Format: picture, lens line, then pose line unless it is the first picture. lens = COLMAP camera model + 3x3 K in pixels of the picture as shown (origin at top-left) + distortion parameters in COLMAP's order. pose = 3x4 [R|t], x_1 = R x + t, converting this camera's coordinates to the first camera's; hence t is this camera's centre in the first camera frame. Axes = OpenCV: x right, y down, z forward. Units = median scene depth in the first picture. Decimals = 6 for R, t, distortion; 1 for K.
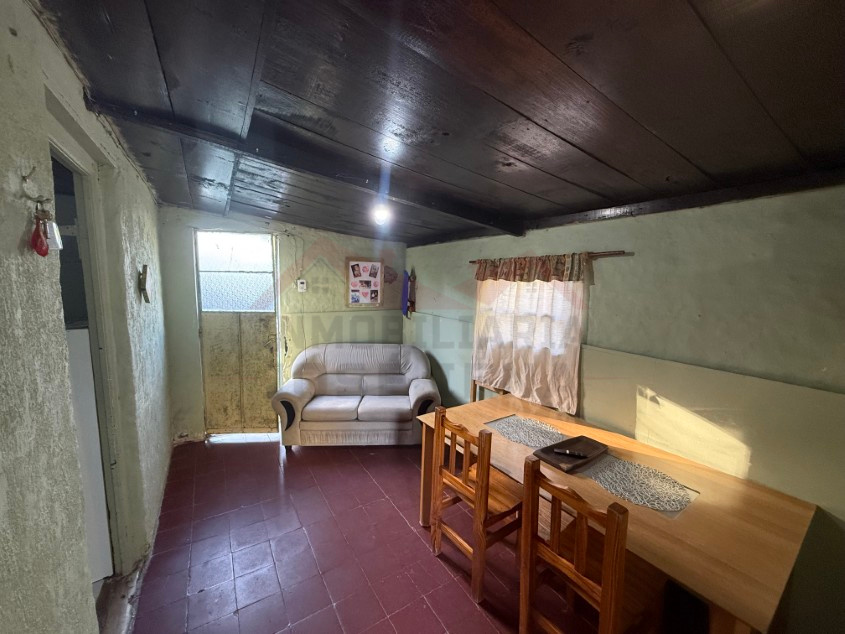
lens RADIAL K [[337.1, 0, 424.8], [0, 337.1, 315.0], [0, 0, 1]] dist [-0.000518, 0.000331]
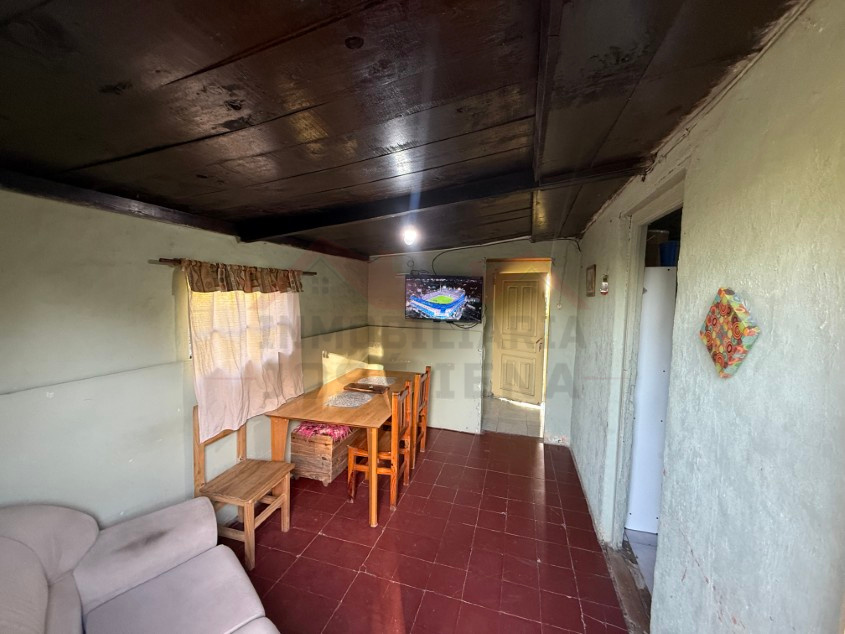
lens RADIAL K [[337.1, 0, 421.9], [0, 337.1, 316.3], [0, 0, 1]] dist [-0.000518, 0.000331]
pose [[-0.655626, -0.089051, 0.749816, -0.766641], [0.046763, 0.986327, 0.158029, -0.171732], [-0.753636, 0.138671, -0.642497, 1.345249]]
